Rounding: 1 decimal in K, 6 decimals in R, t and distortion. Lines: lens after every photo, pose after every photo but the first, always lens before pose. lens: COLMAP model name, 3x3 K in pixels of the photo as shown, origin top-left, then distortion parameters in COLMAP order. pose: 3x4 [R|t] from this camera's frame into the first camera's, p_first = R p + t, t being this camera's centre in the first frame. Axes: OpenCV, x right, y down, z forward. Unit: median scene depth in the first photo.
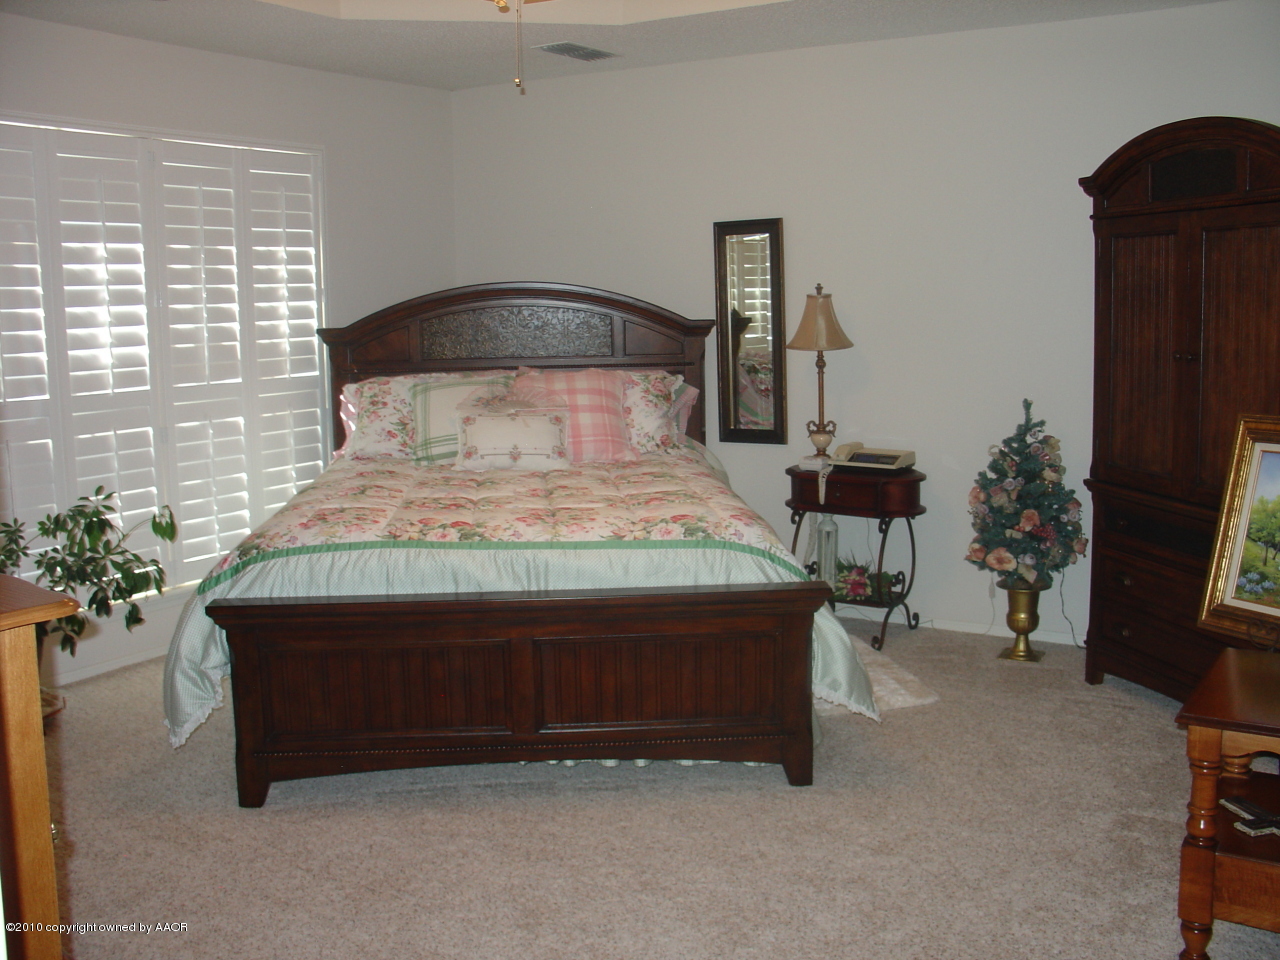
lens RADIAL K [[1271.0, 0, 671.0], [0, 1271.0, 463.1], [0, 0, 1]] dist [-0.197499, 0.222897]
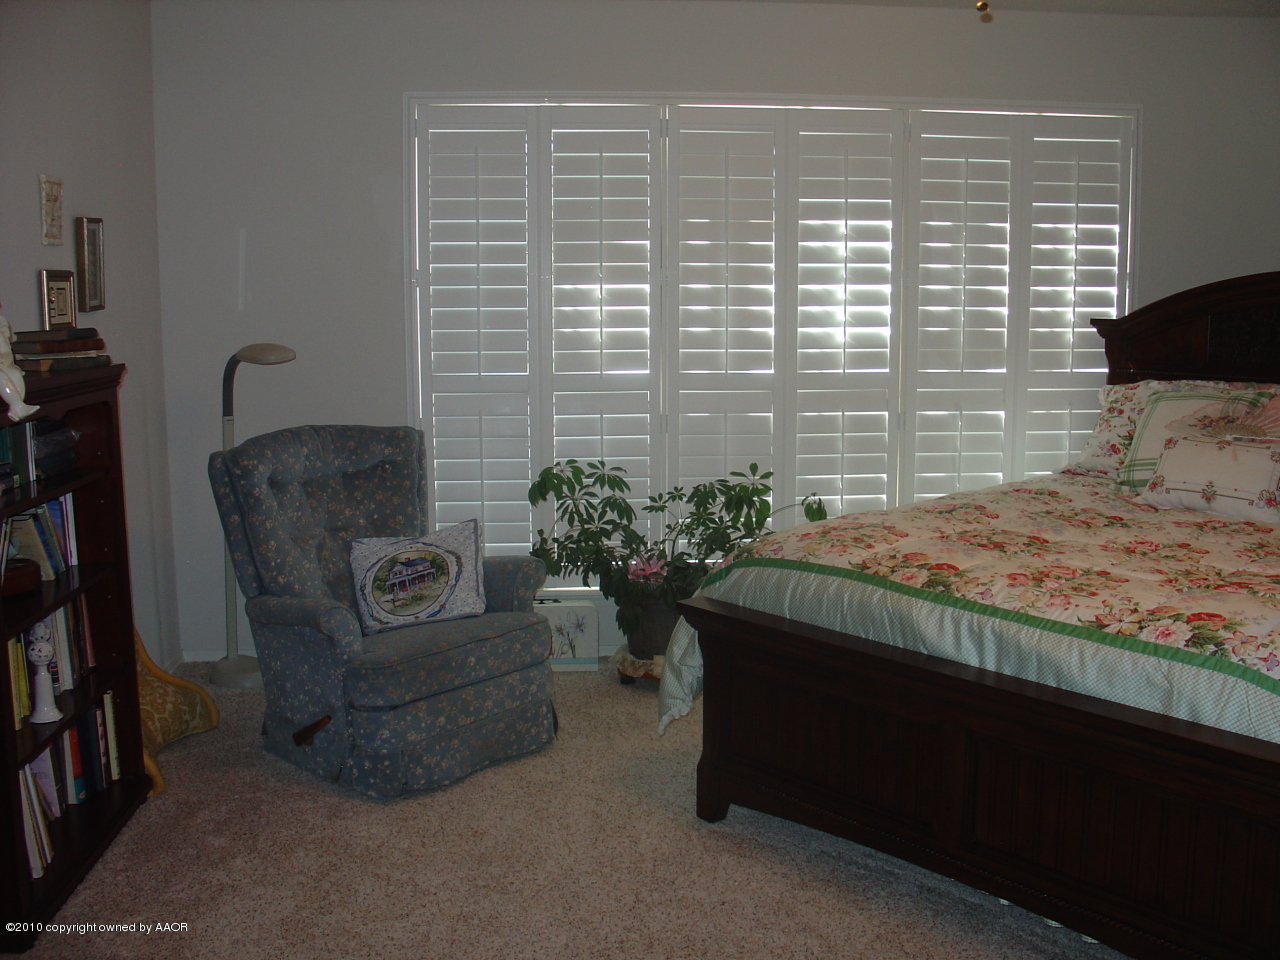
lens RADIAL K [[1271.0, 0, 671.0], [0, 1271.0, 463.1], [0, 0, 1]] dist [-0.197499, 0.222897]
pose [[0.594057, 0.123121, -0.794945, 0.267151], [-0.110928, 0.991315, 0.070639, -0.040723], [0.796738, 0.046218, 0.602555, 0.282009]]
